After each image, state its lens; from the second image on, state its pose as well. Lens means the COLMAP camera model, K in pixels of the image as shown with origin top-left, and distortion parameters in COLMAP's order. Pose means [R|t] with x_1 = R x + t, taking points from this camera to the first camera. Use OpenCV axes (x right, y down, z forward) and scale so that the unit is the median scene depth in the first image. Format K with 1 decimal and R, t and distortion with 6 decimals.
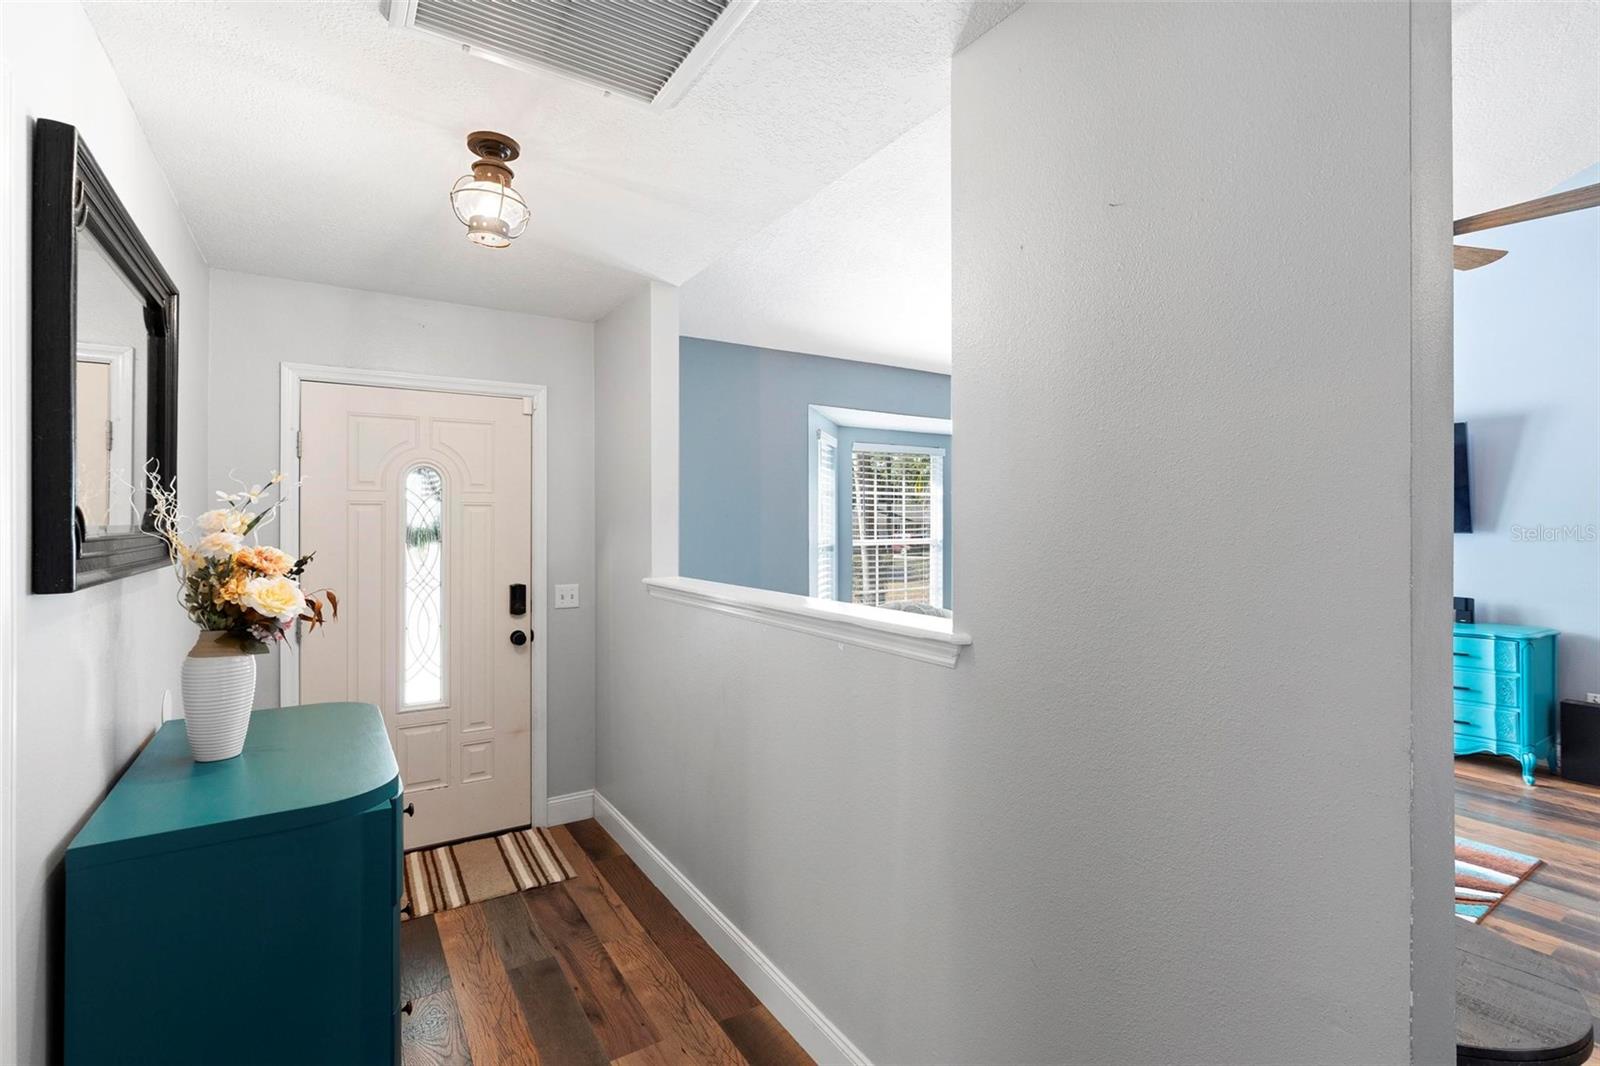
lens RADIAL K [[729.0, 0, 799.9], [0, 729.0, 518.4], [0, 0, 1]] dist [-0.013139, 0.003215]
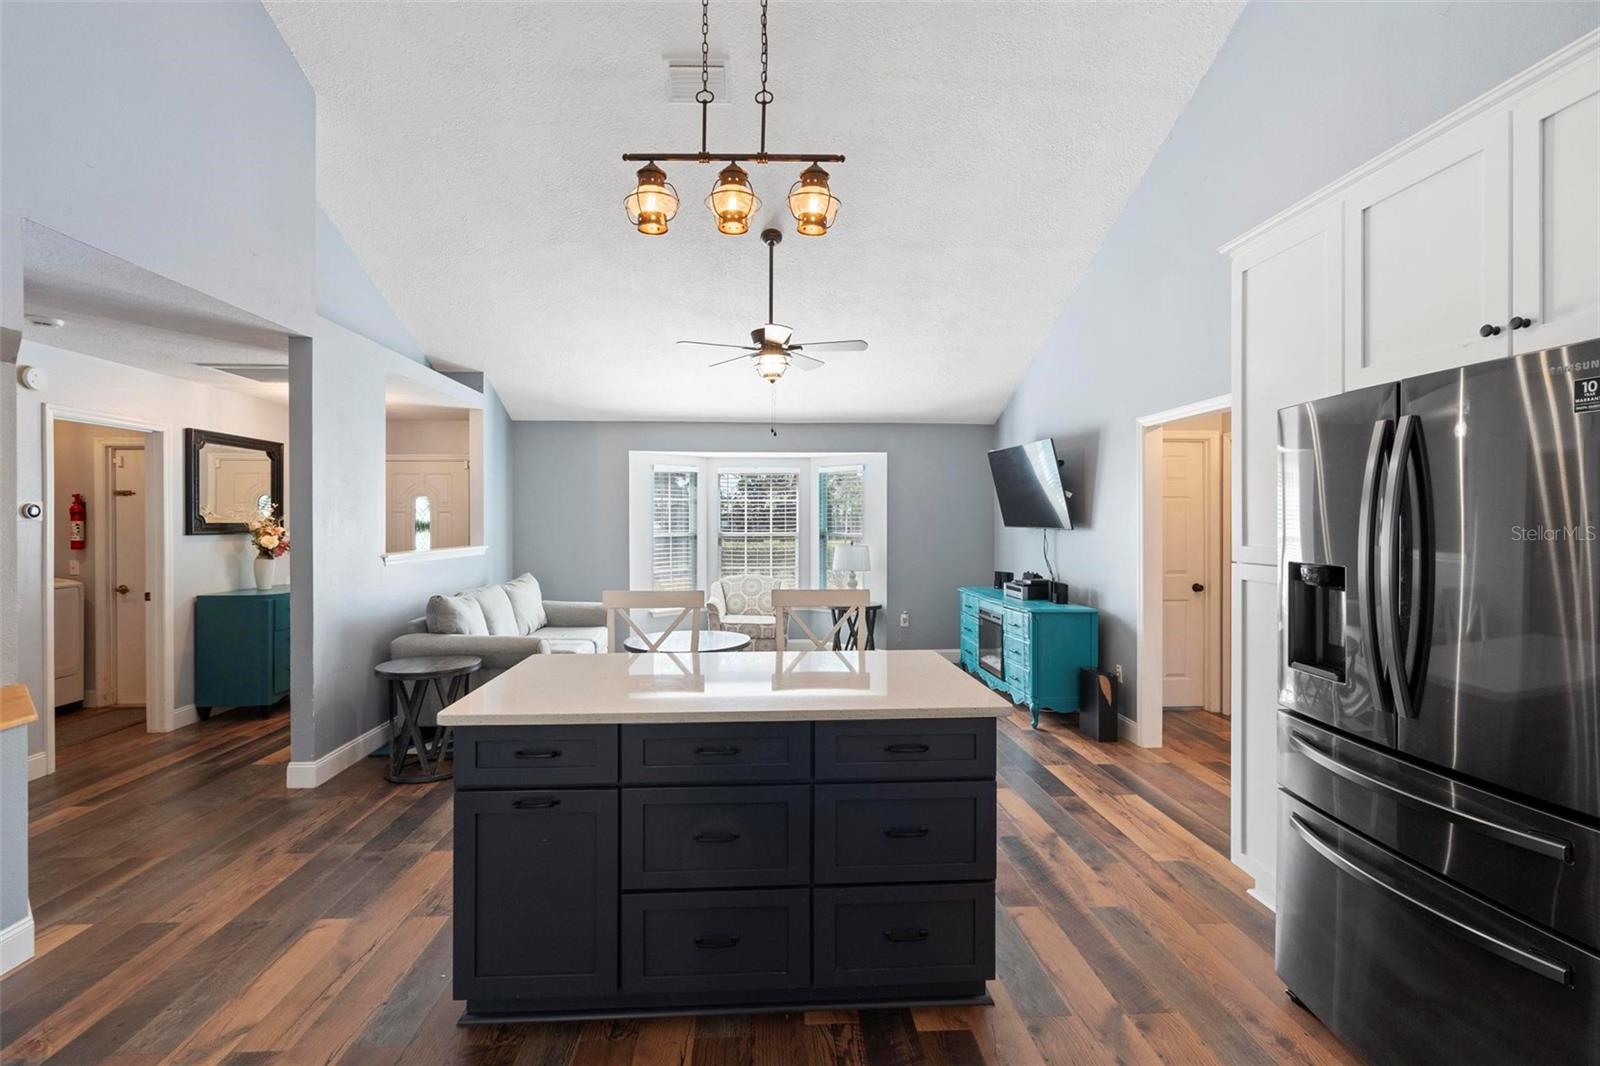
lens RADIAL K [[729.0, 0, 791.7], [0, 729.0, 521.0], [0, 0, 1]] dist [-0.013139, 0.003215]
pose [[0.864695, -0.002901, -0.502289, 1.568848], [0.003472, 0.999994, 0.000201, 0.011145], [0.502285, -0.001918, 0.864700, -0.356383]]
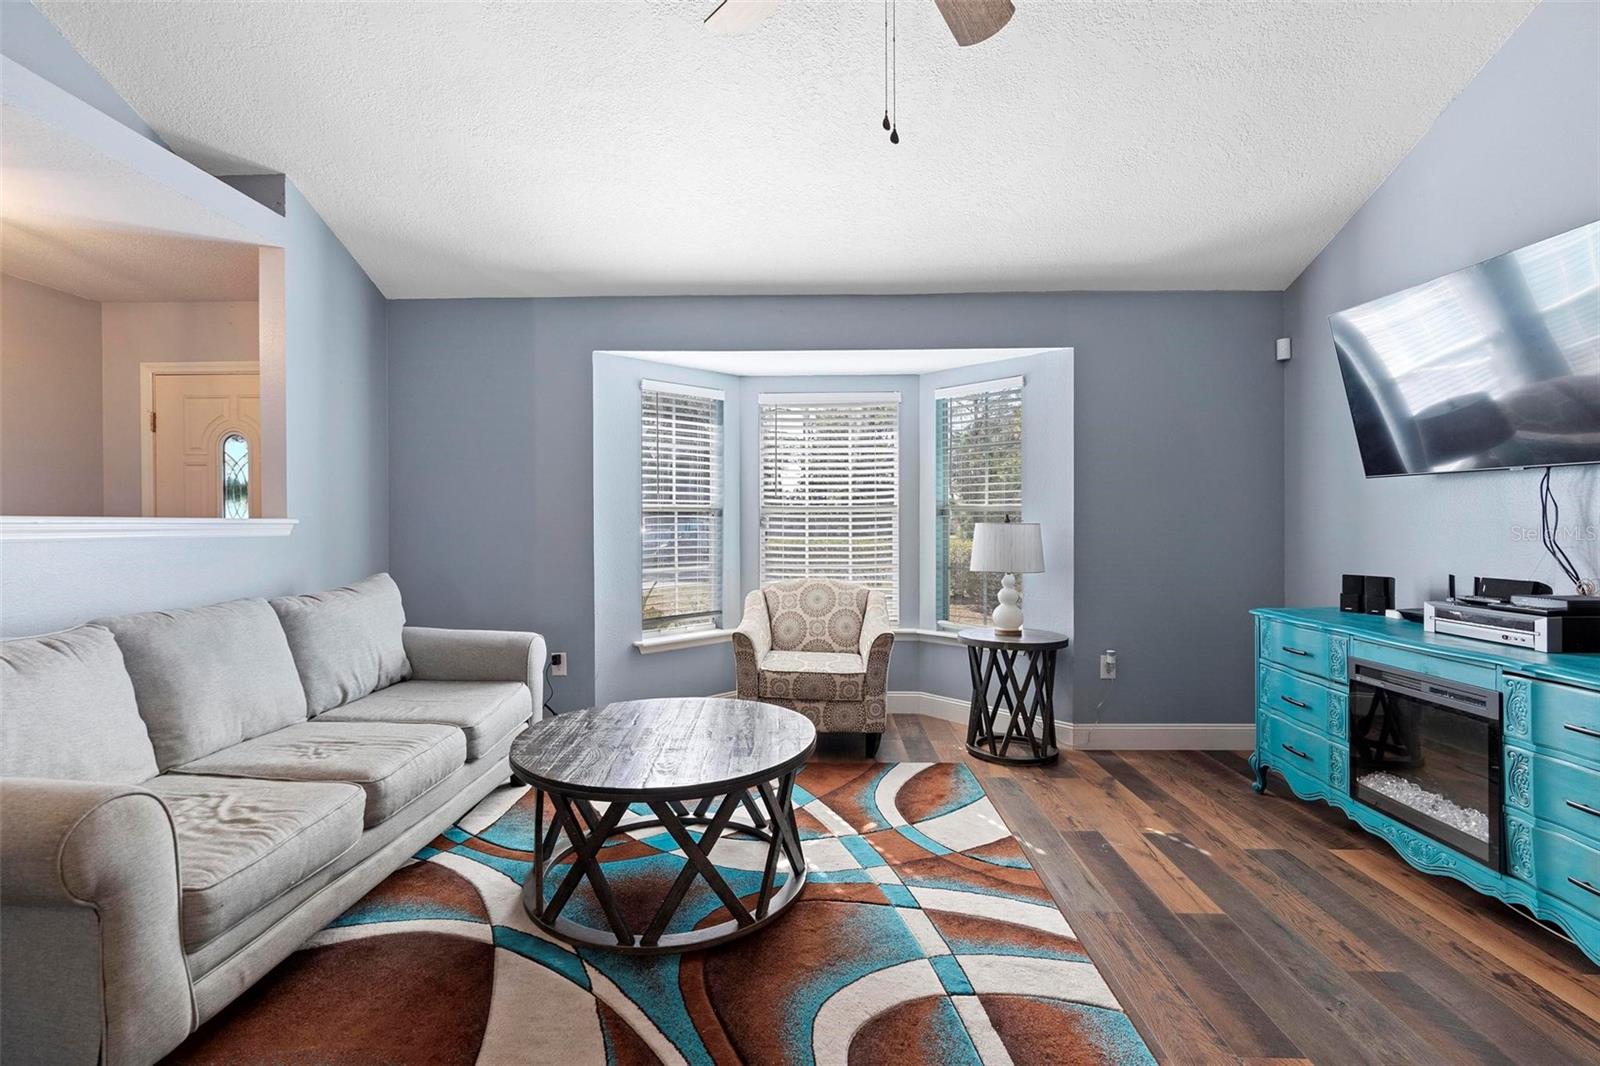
lens RADIAL K [[729.0, 0, 799.9], [0, 729.0, 525.5], [0, 0, 1]] dist [-0.013139, 0.003215]
pose [[0.825298, -0.000374, -0.564697, 0.988960], [0.004166, 0.999977, 0.005426, 0.082501], [0.564682, -0.006831, 0.825280, 0.513996]]
